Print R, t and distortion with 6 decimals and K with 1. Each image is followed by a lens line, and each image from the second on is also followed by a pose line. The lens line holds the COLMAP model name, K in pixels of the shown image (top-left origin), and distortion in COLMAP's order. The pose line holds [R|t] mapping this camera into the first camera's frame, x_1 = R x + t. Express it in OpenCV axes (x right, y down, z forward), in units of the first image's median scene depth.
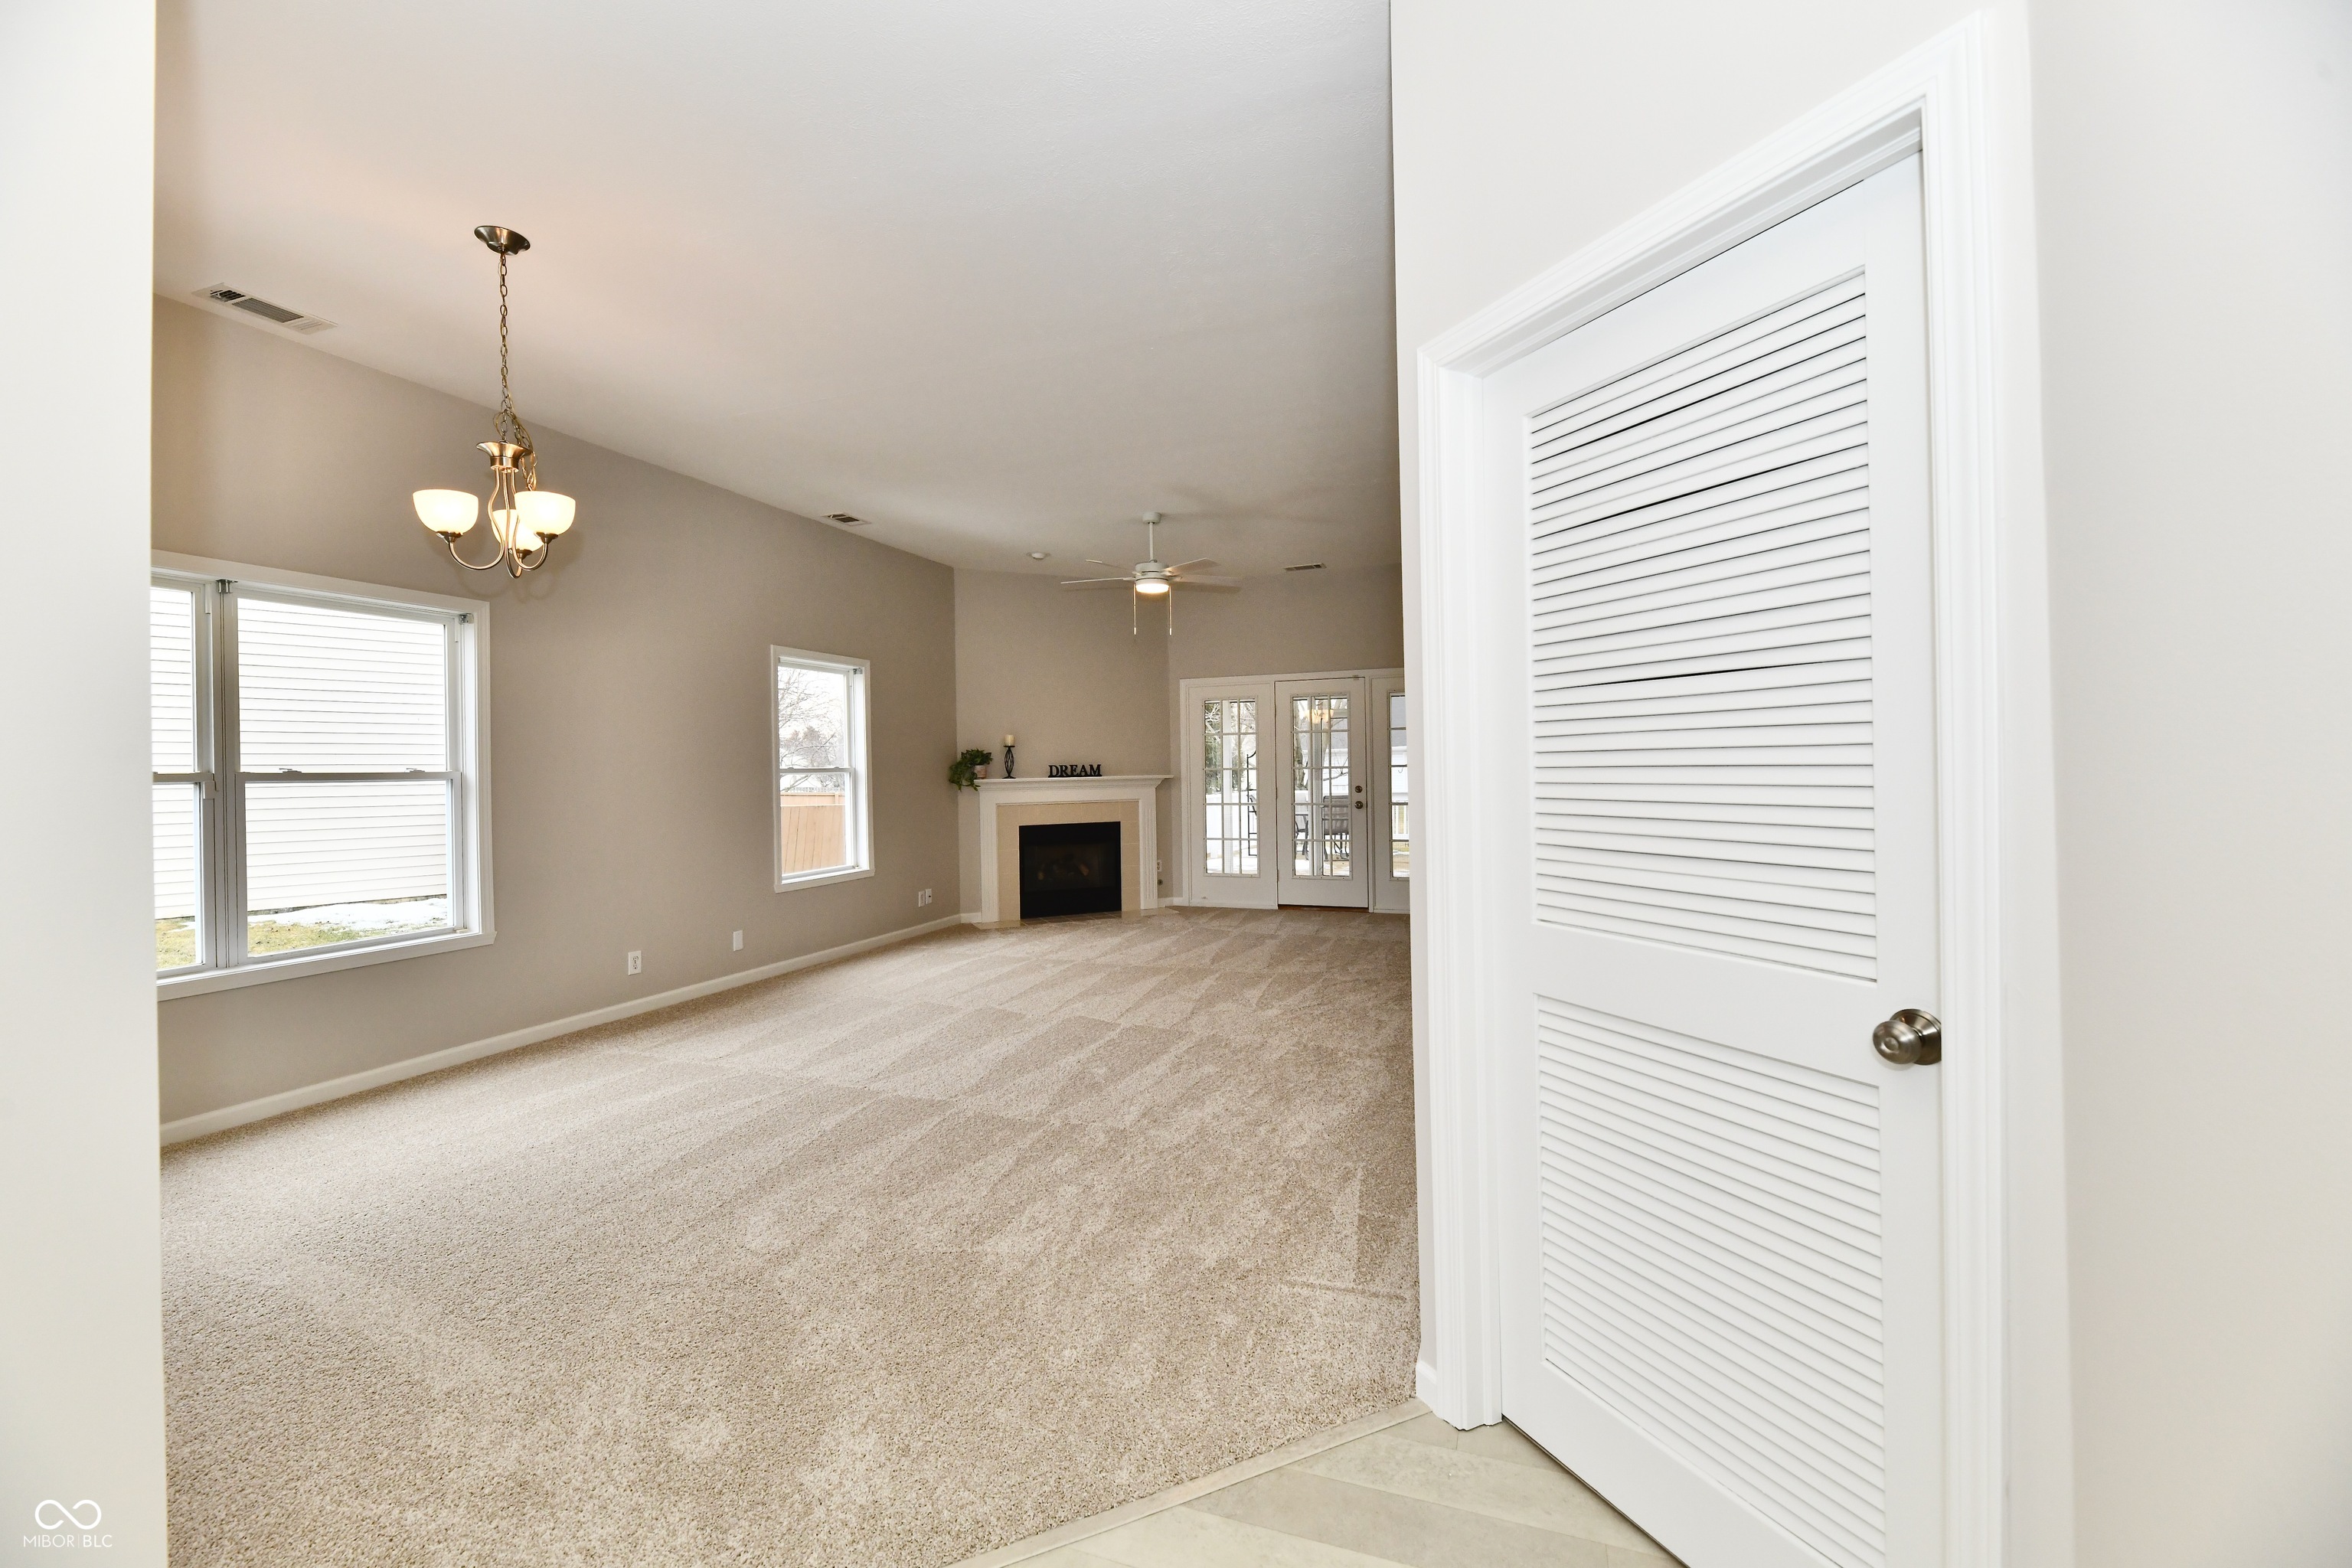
lens RADIAL K [[957.0, 0, 1173.4], [0, 957.0, 767.7], [0, 0, 1]] dist [0.001468, -0.003860]
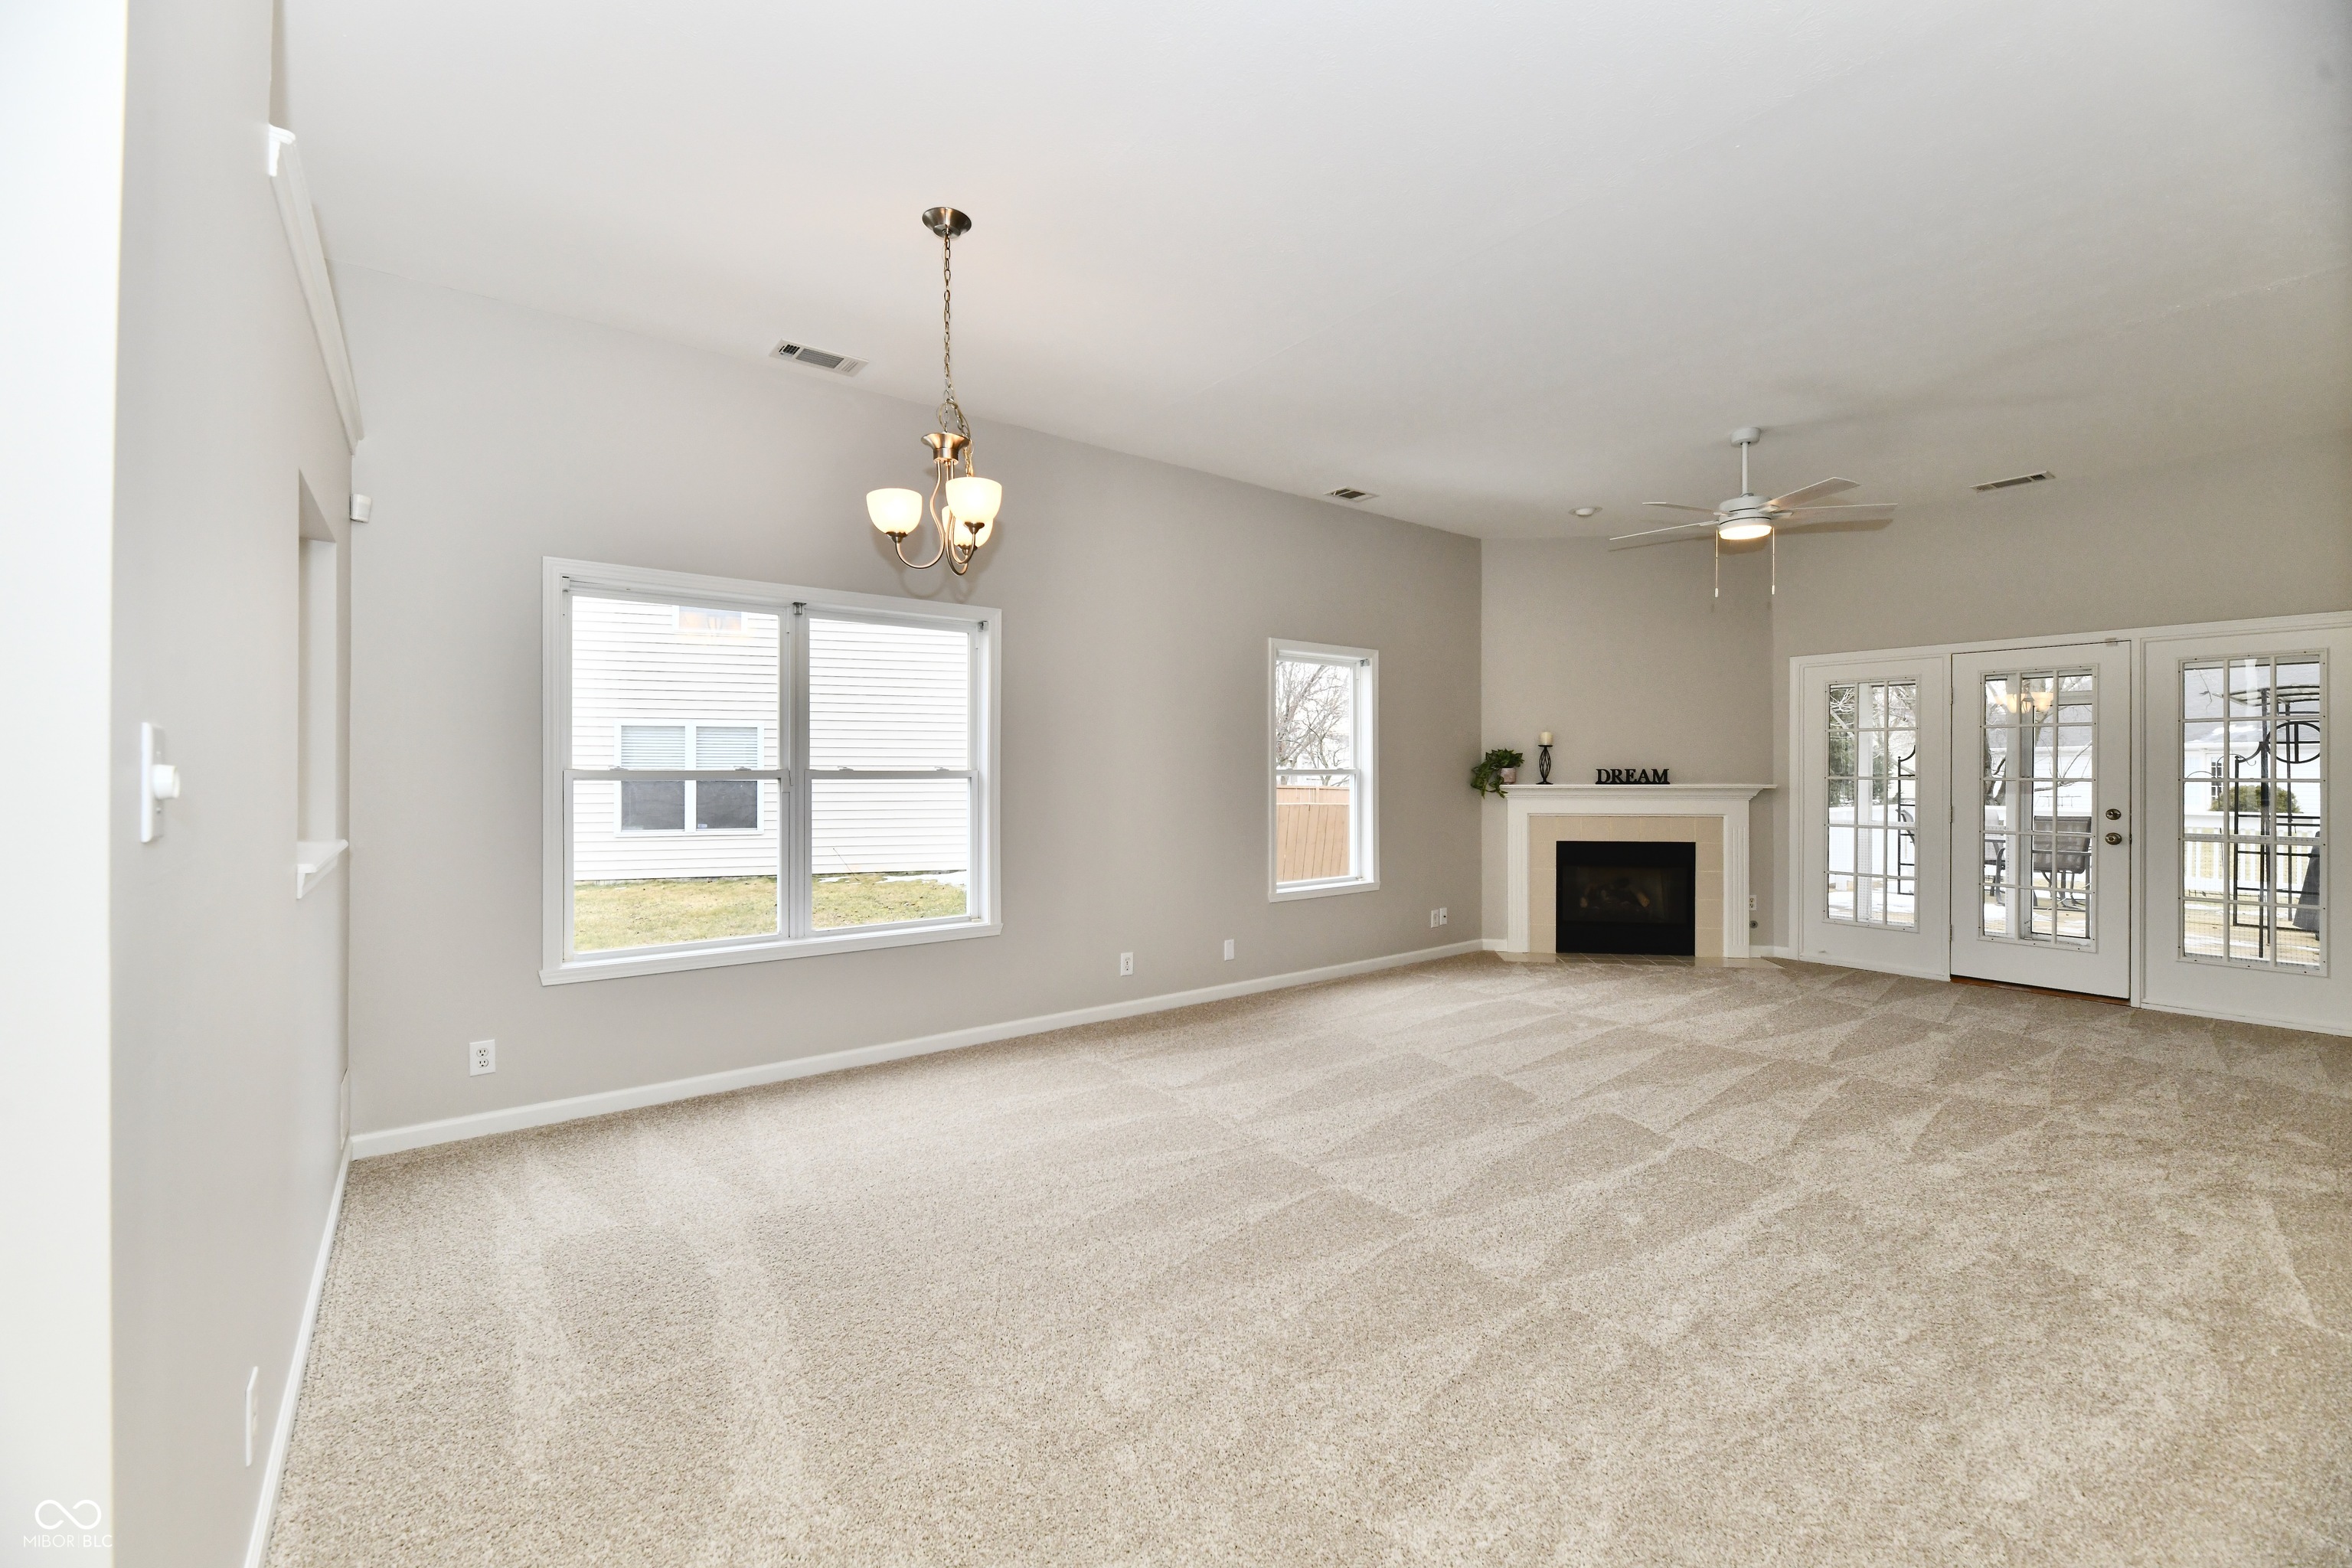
lens RADIAL K [[957.0, 0, 1173.4], [0, 957.0, 767.7], [0, 0, 1]] dist [0.001468, -0.003860]
pose [[0.841885, 0.016871, -0.539394, 0.009425], [-0.013993, 0.999858, 0.009432, -0.009456], [0.539476, -0.000392, 0.842001, 0.175097]]
